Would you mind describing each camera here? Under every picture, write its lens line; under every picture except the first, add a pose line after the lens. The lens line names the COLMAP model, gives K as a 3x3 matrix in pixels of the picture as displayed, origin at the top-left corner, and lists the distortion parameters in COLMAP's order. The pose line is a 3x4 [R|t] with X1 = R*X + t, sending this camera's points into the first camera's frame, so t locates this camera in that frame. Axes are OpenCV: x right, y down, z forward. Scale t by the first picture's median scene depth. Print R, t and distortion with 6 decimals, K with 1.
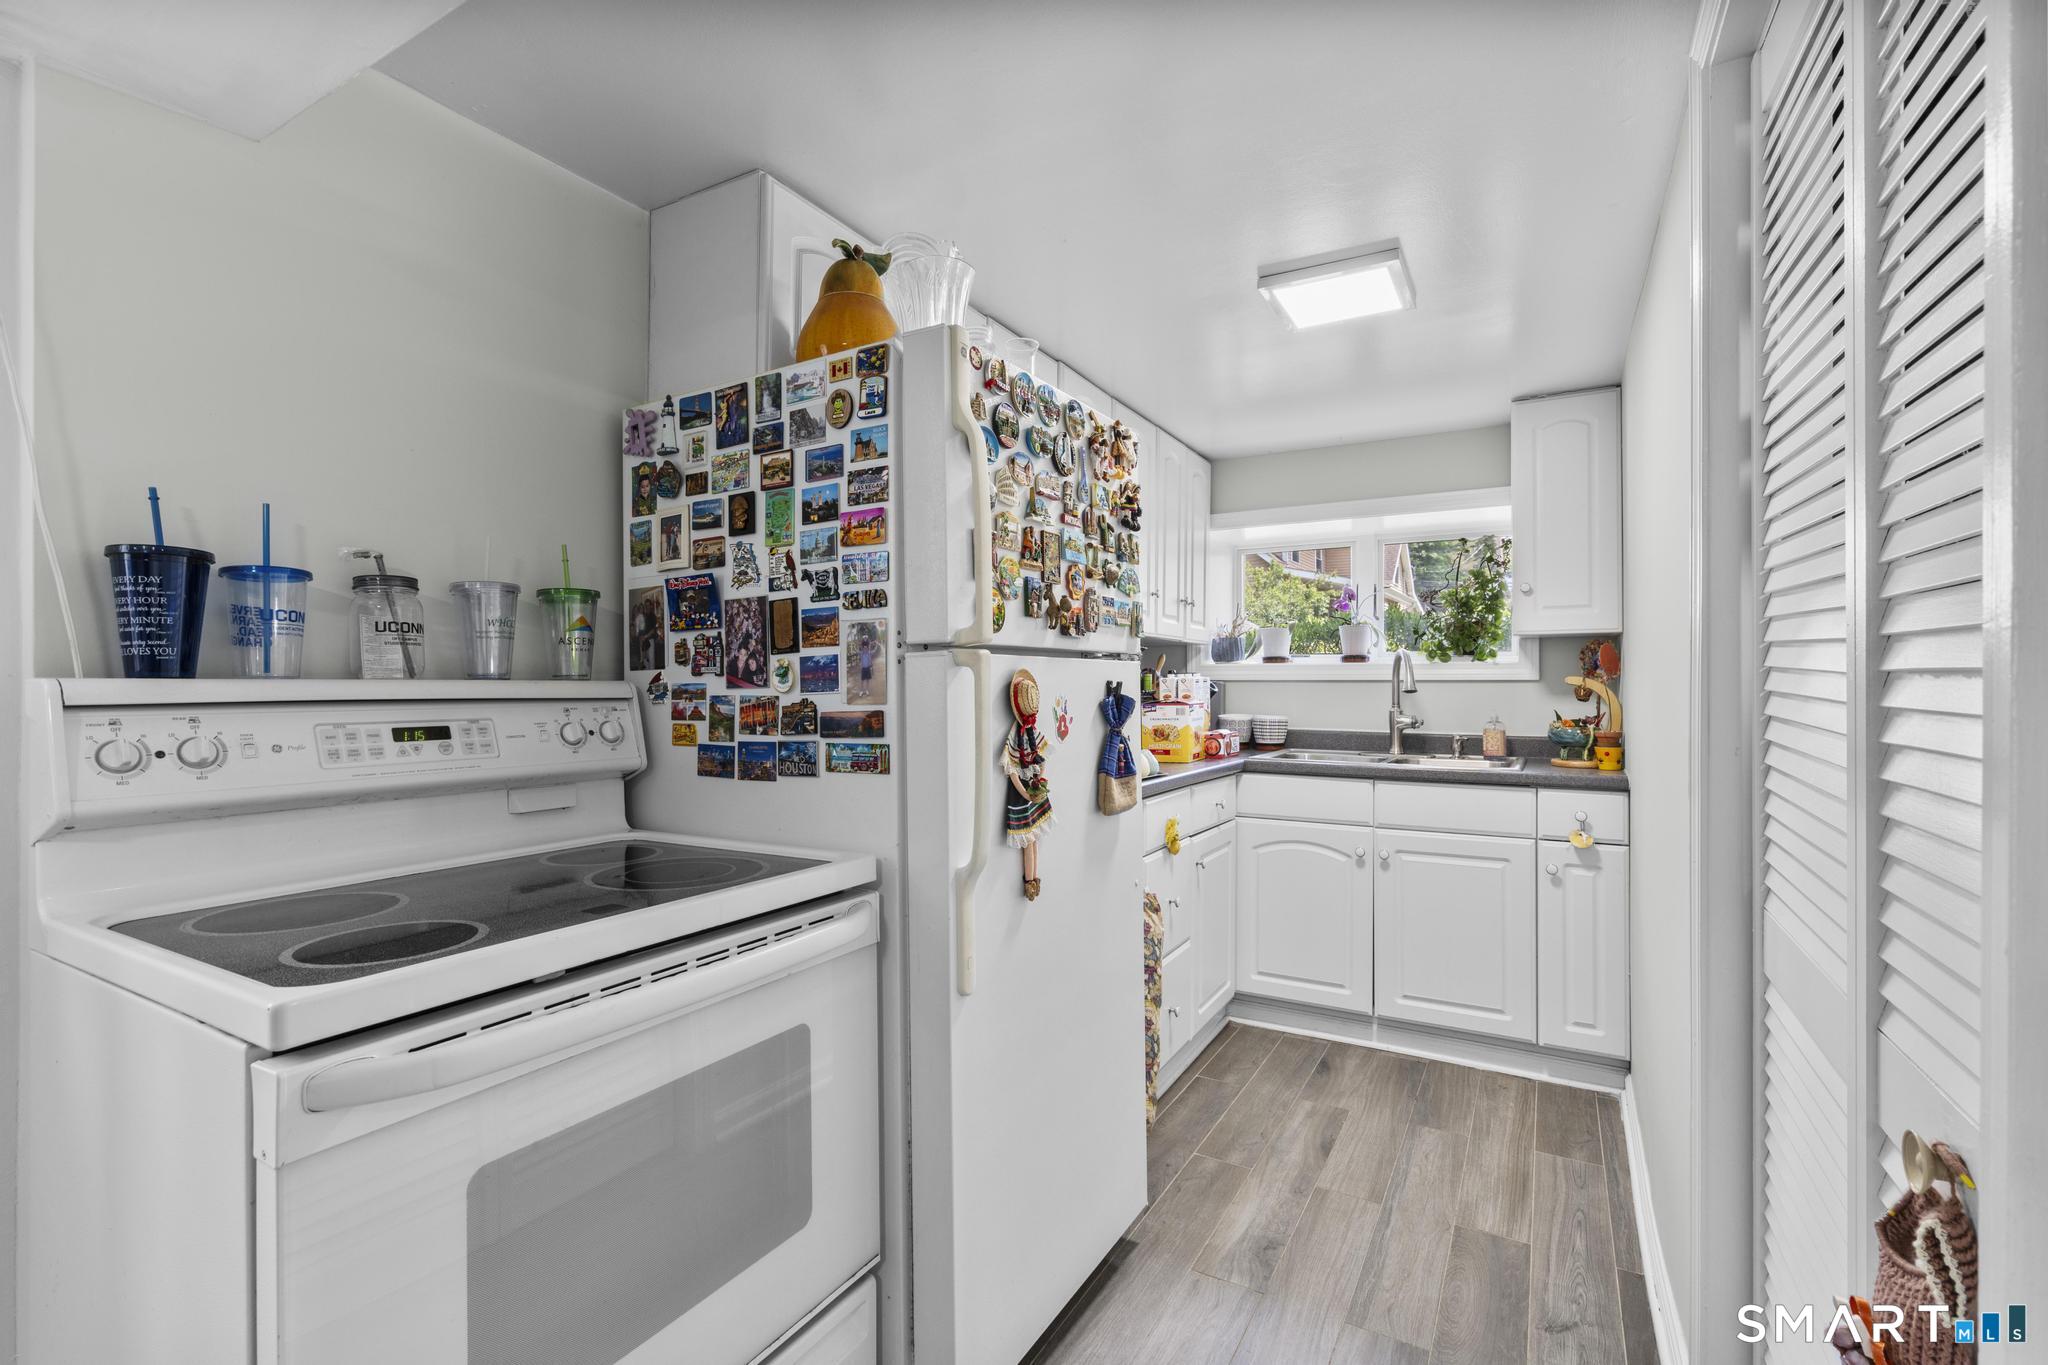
lens RADIAL K [[919.9, 0, 1019.7], [0, 919.9, 677.7], [0, 0, 1]] dist [-0.006929, 0.003018]
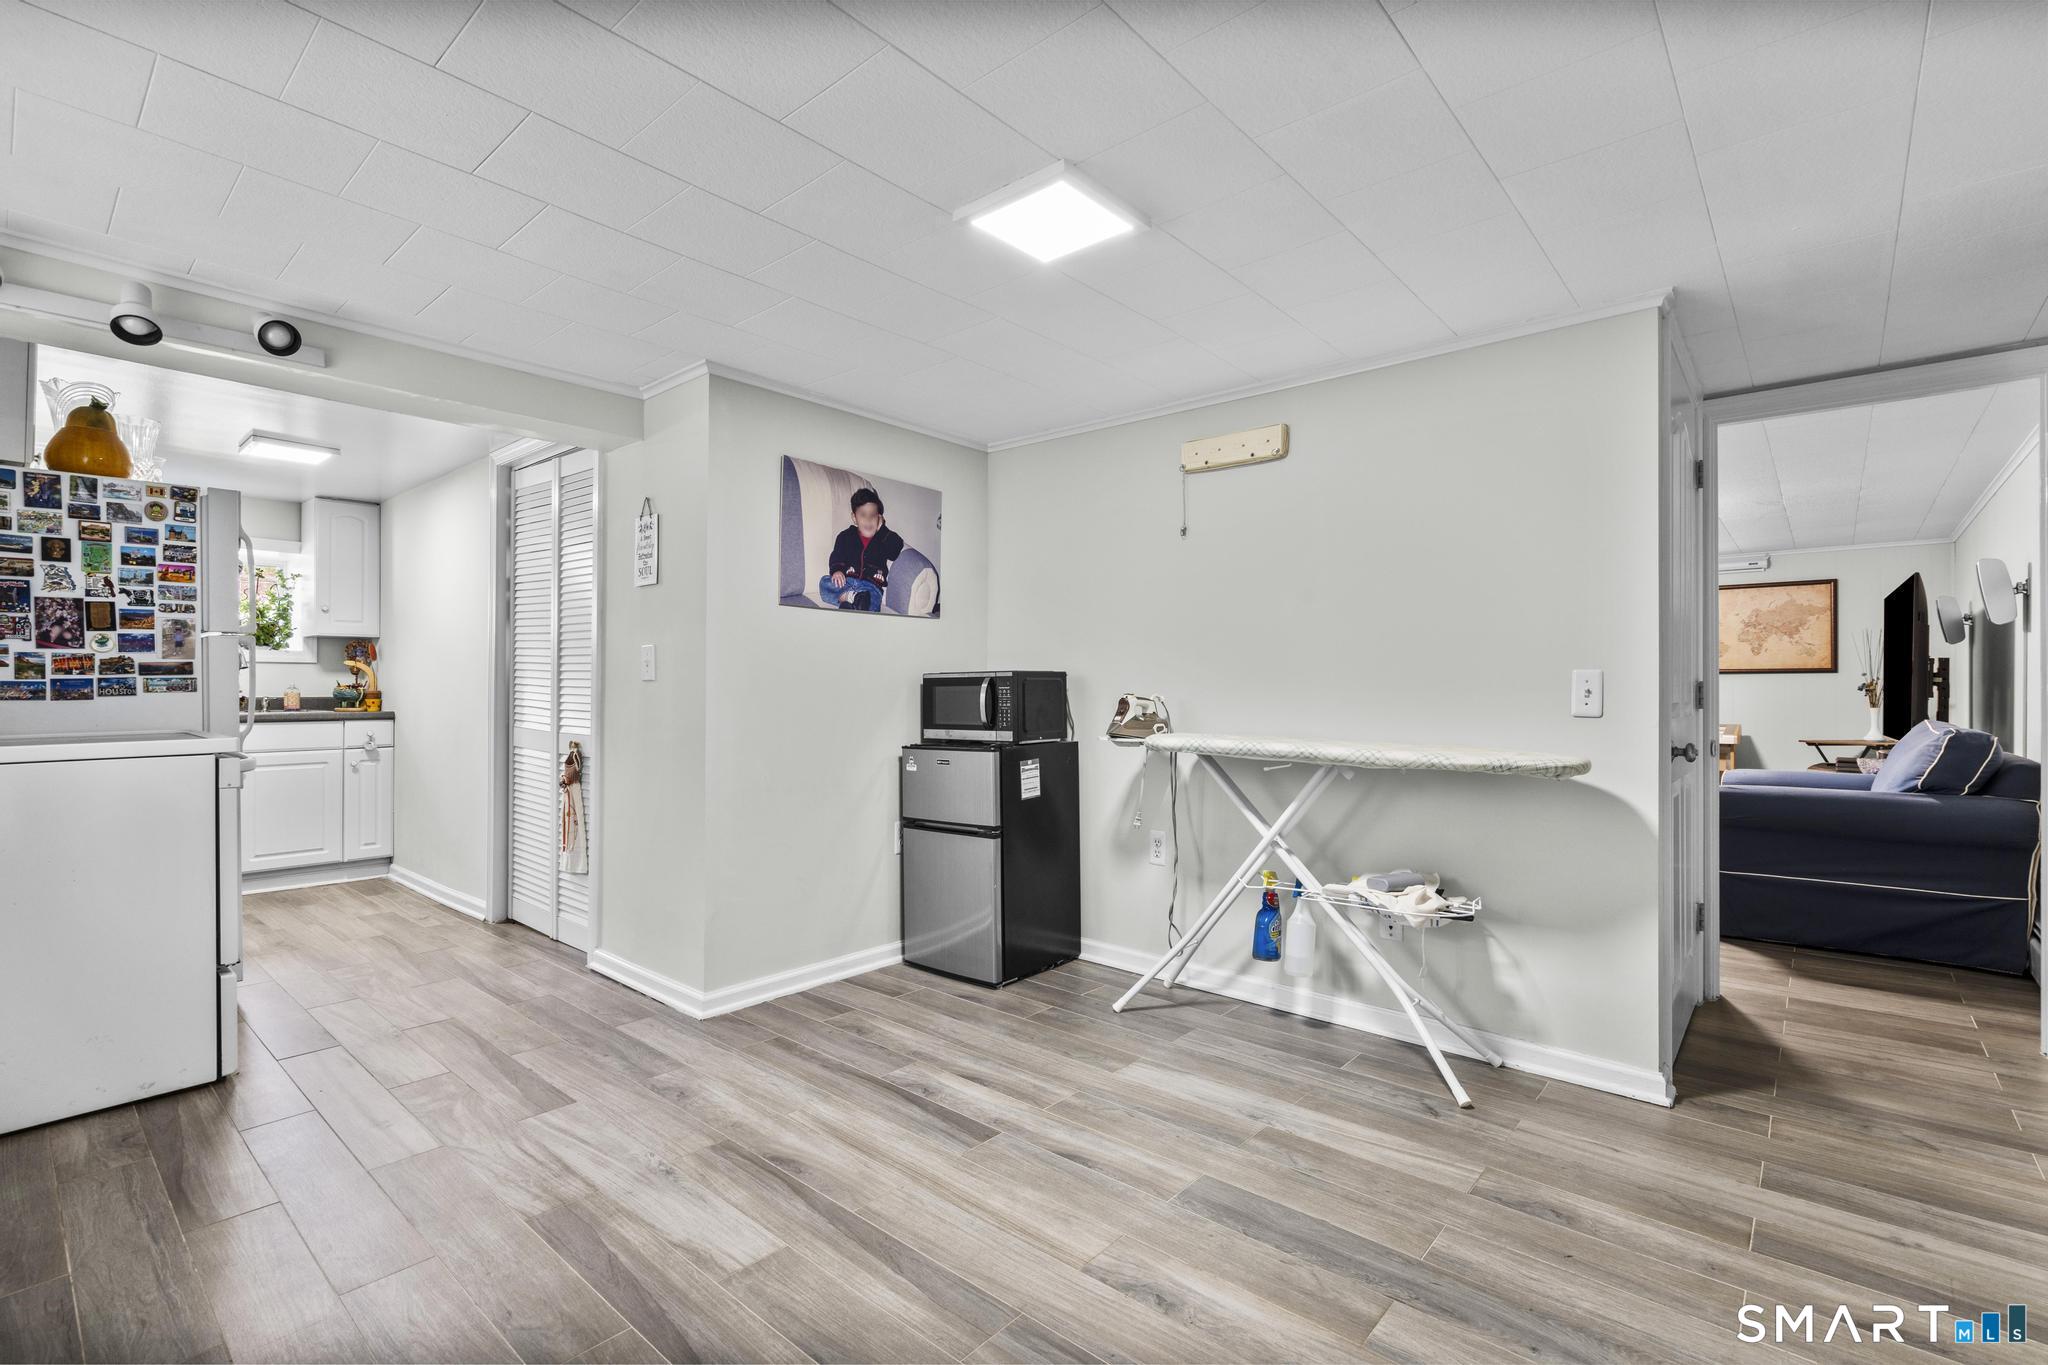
lens RADIAL K [[919.9, 0, 1021.7], [0, 919.9, 683.1], [0, 0, 1]] dist [-0.006929, 0.003018]
pose [[0.191690, 0.004843, 0.981444, -1.733507], [-0.010192, 0.999944, -0.002943, 0.066395], [-0.981403, -0.009439, 0.191729, -1.197631]]
